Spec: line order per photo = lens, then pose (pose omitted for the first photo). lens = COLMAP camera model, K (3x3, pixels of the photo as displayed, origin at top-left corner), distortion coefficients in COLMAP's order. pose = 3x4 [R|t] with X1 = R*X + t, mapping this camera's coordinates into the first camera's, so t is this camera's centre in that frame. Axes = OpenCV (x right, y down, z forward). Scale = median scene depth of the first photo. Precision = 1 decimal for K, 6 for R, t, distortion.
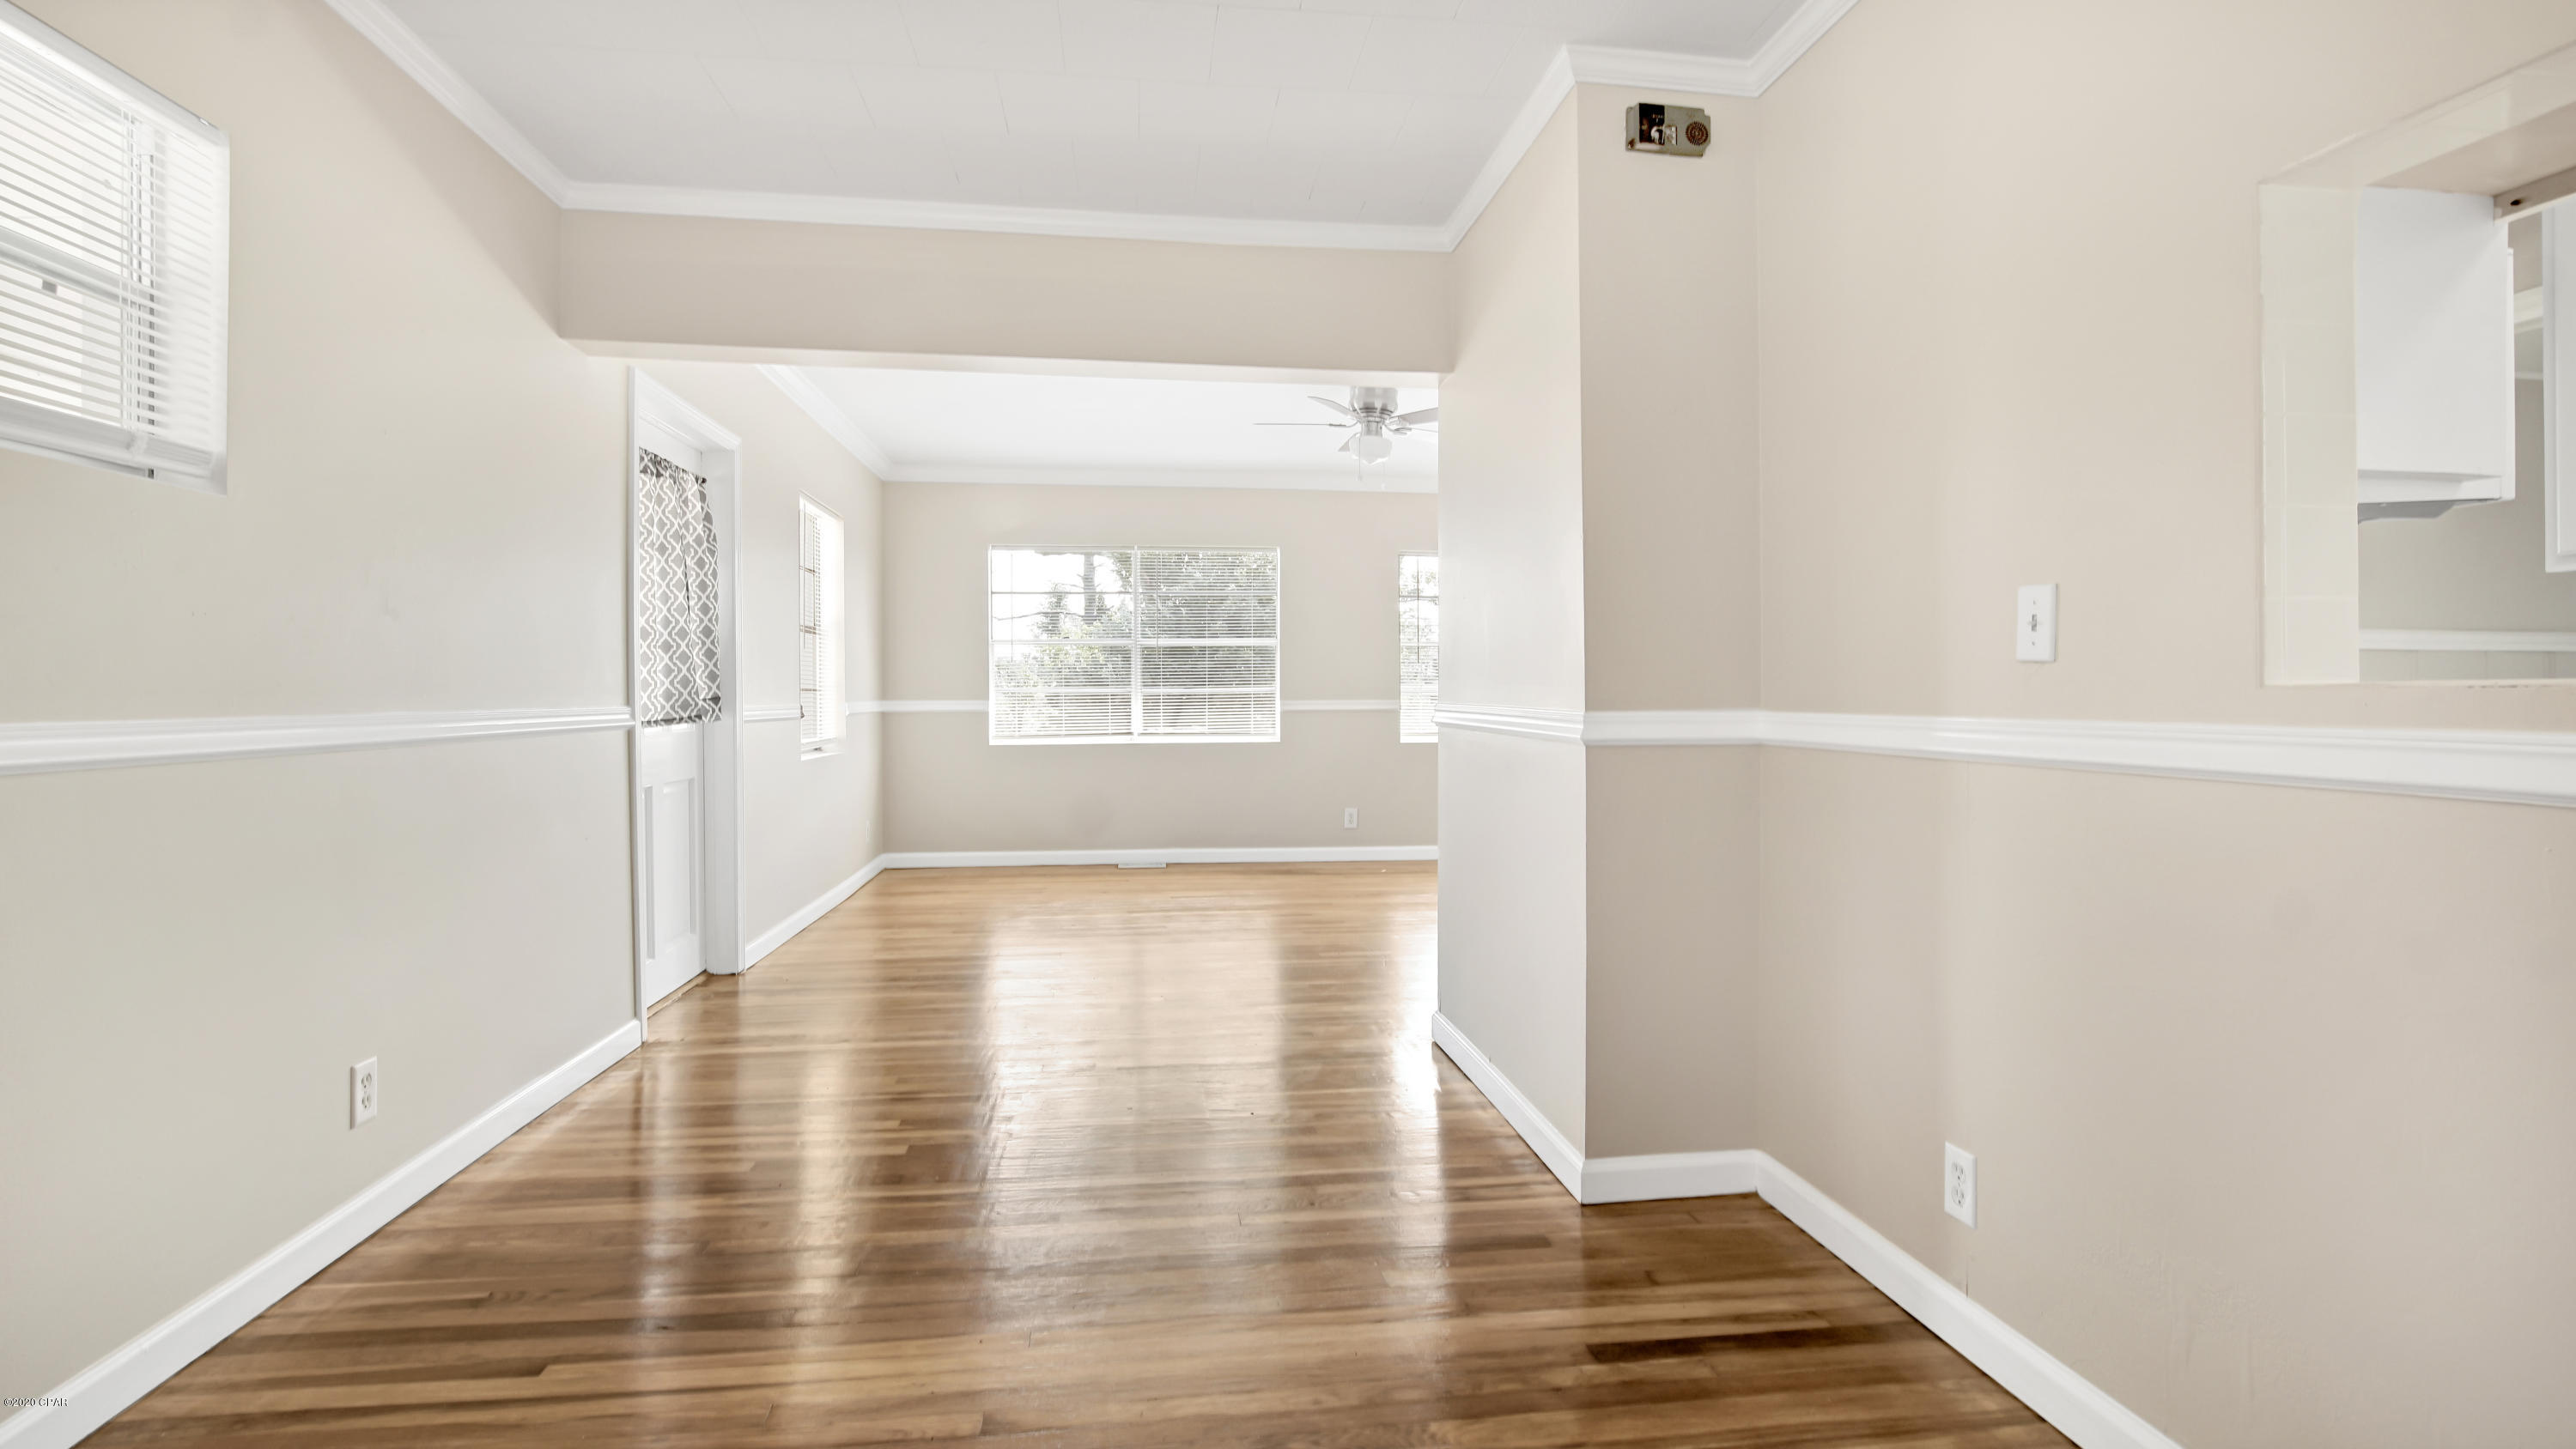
lens RADIAL K [[1228.4, 0, 1291.1], [0, 1228.4, 714.8], [0, 0, 1]] dist [-0.013042, -0.000212]
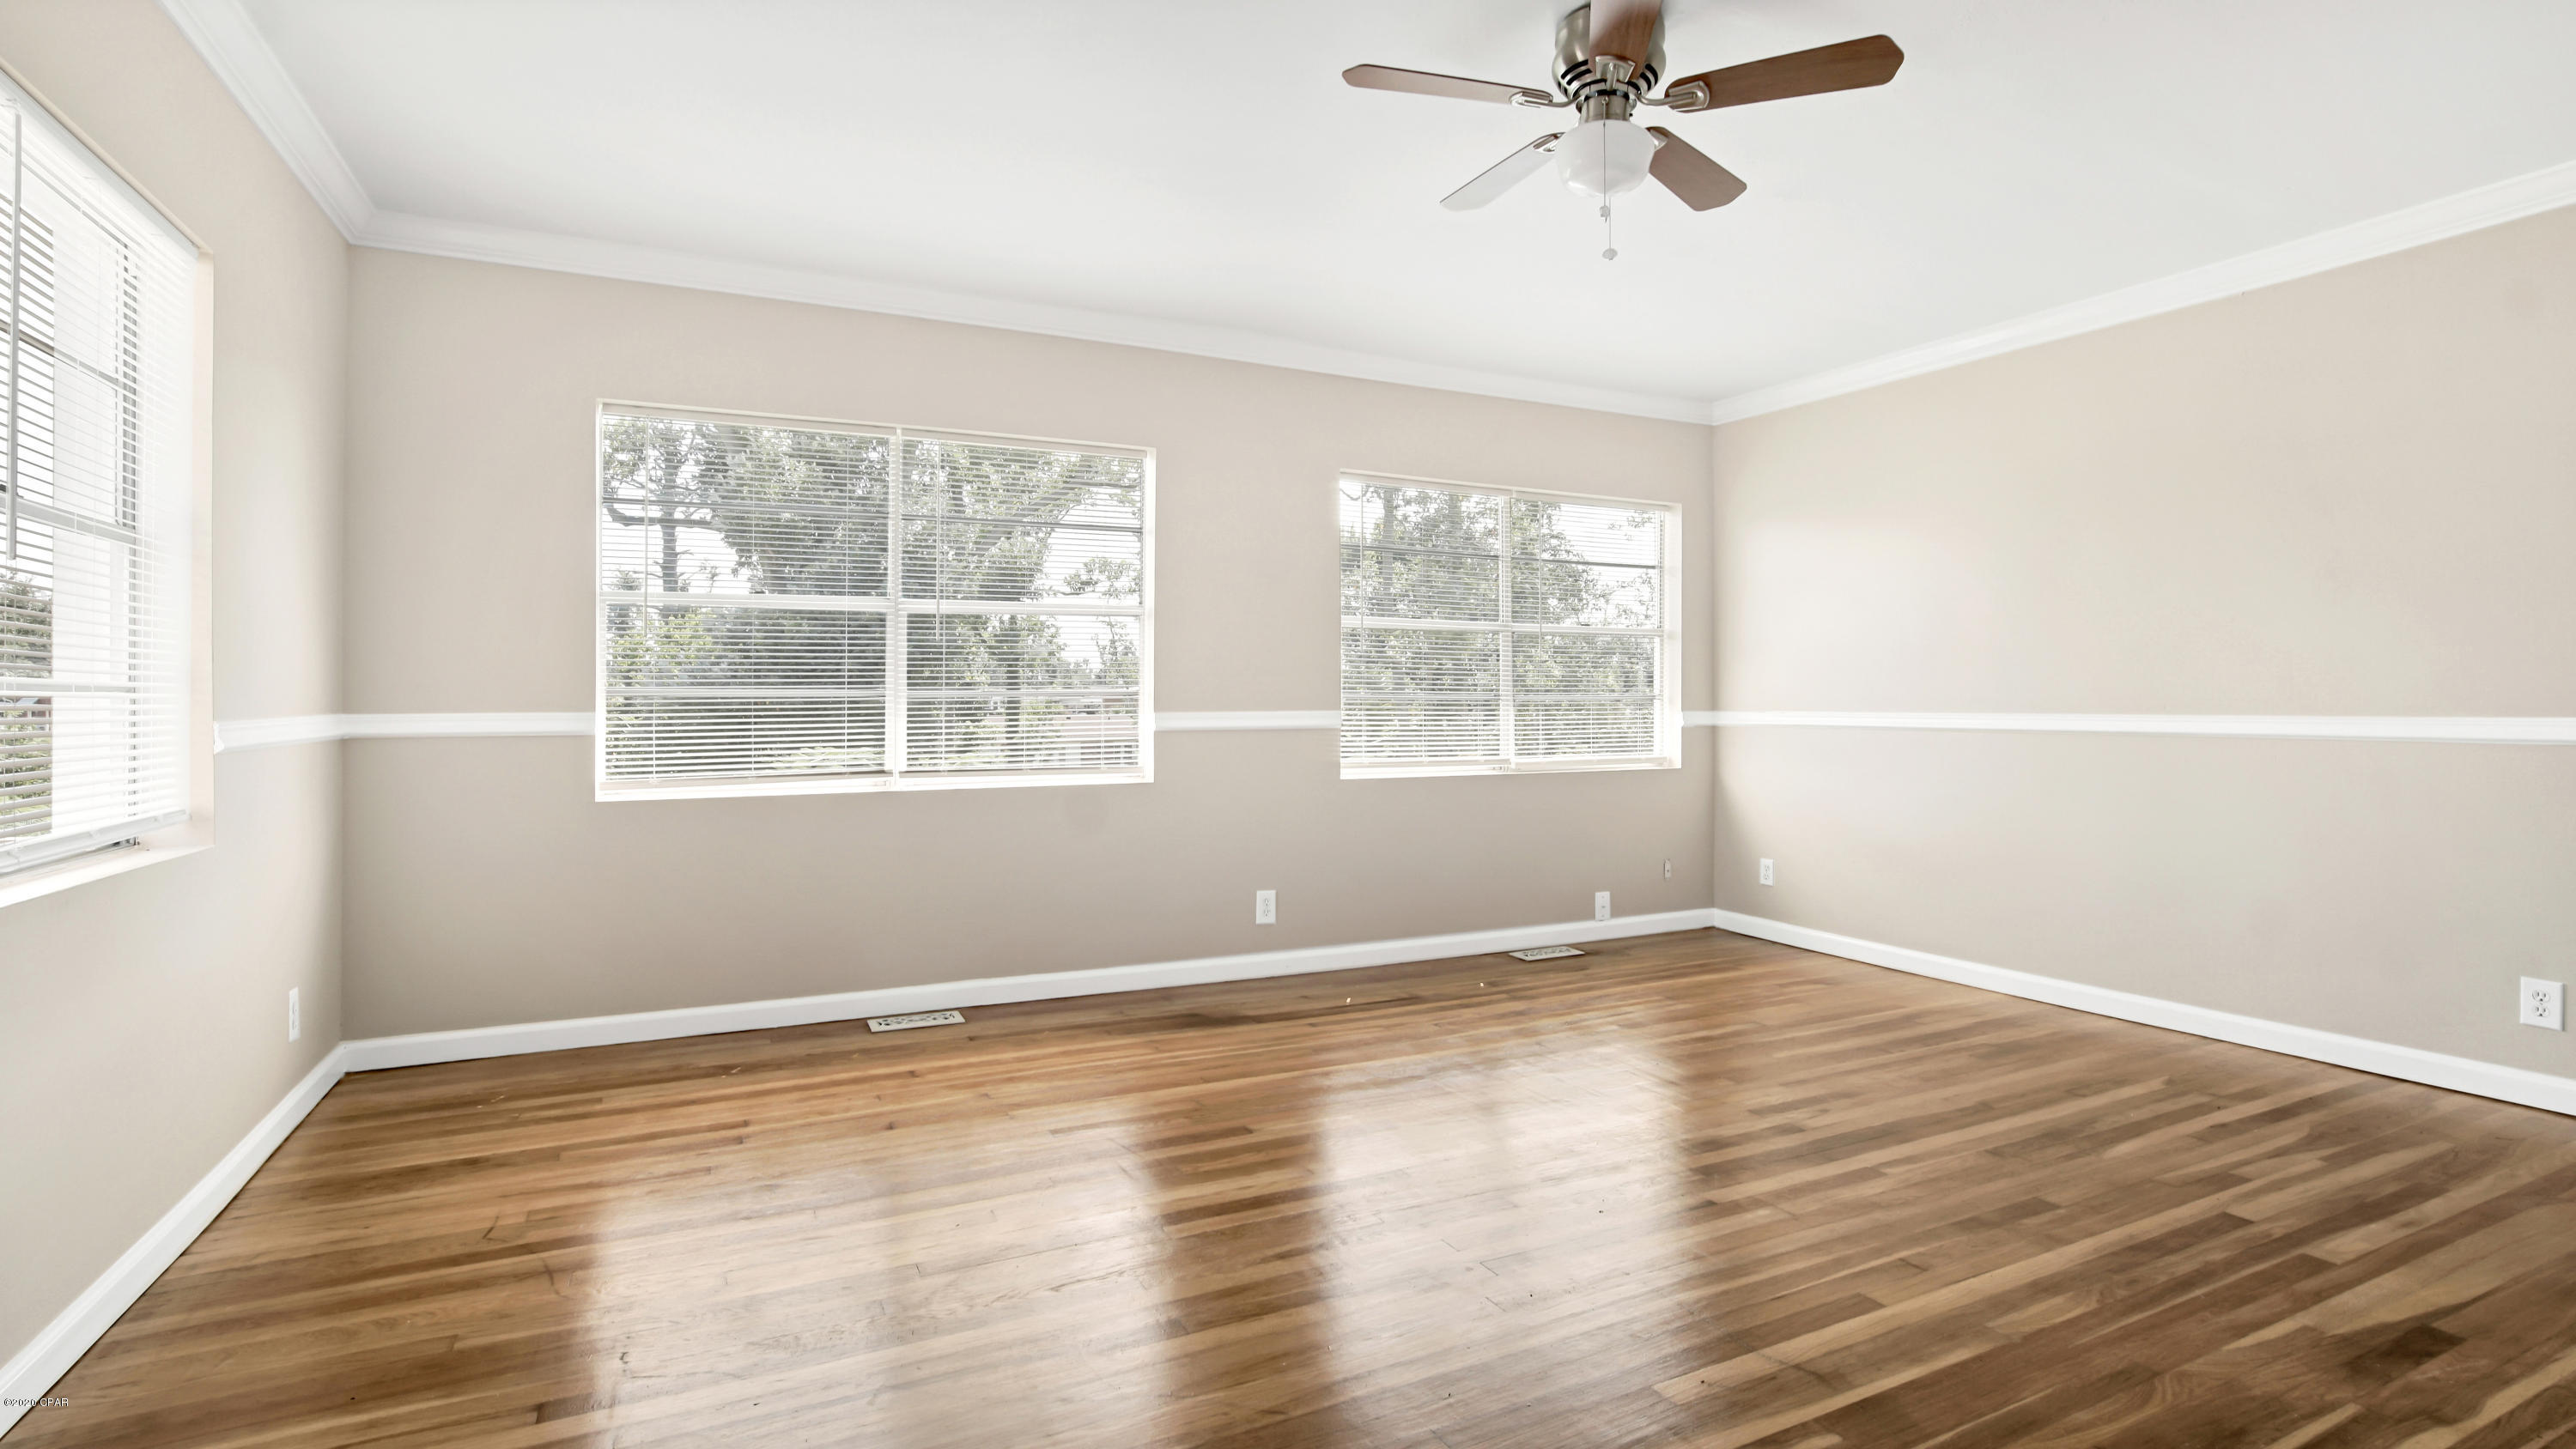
lens RADIAL K [[1228.4, 0, 1286.5], [0, 1228.4, 710.2], [0, 0, 1]] dist [-0.013042, -0.000212]
pose [[0.947813, -0.003313, 0.318811, -0.135406], [0.008550, 0.999850, -0.015030, -0.002838], [-0.318713, 0.016971, 0.947699, 0.431229]]
